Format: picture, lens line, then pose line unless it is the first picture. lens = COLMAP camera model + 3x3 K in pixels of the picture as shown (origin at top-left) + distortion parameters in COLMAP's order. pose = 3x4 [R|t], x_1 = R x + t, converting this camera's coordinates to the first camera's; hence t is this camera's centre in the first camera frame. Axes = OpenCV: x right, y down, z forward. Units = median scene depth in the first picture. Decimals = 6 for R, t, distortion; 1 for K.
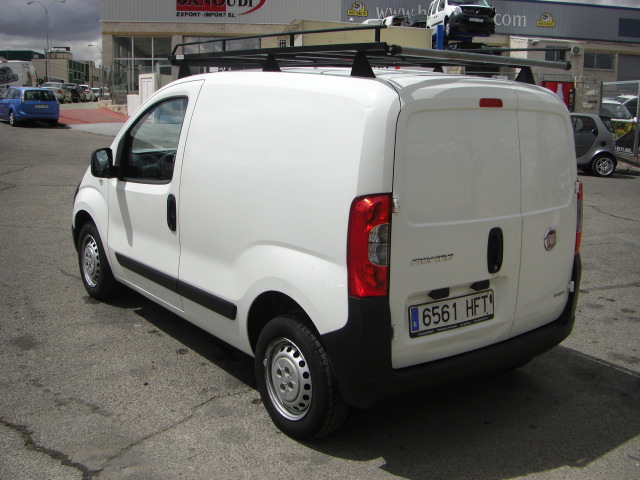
lens RADIAL K [[716.4, 0, 315.3], [0, 716.4, 237.4], [0, 0, 1]] dist [-0.142695, 0.000000]
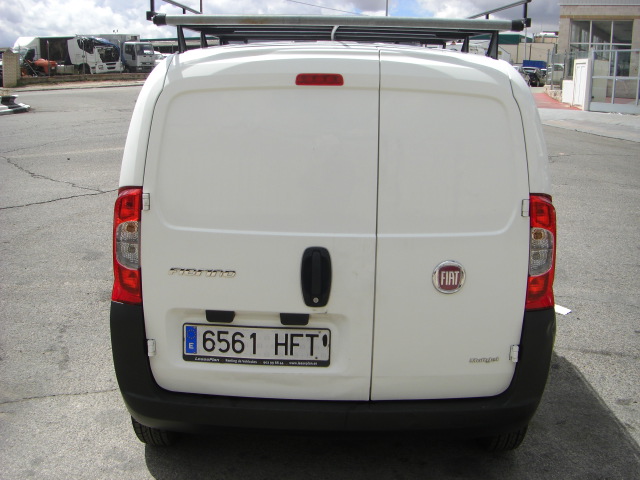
lens RADIAL K [[716.4, 0, 320.7], [0, 716.4, 238.0], [0, 0, 1]] dist [-0.142695, 0.000000]
pose [[0.787826, 0.132417, -0.601495, 0.709336], [-0.119368, 0.990925, 0.061802, -0.070292], [0.604219, 0.023110, 0.796483, 0.399738]]
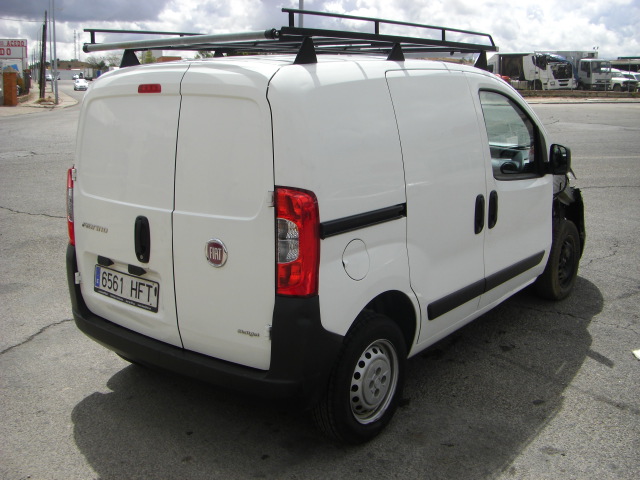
lens RADIAL K [[716.4, 0, 316.9], [0, 716.4, 241.0], [0, 0, 1]] dist [-0.142695, 0.000000]
pose [[0.244626, 0.186893, -0.951435, 1.247617], [-0.181745, 0.972694, 0.144340, -0.165049], [0.952432, 0.137610, 0.271913, 0.965599]]
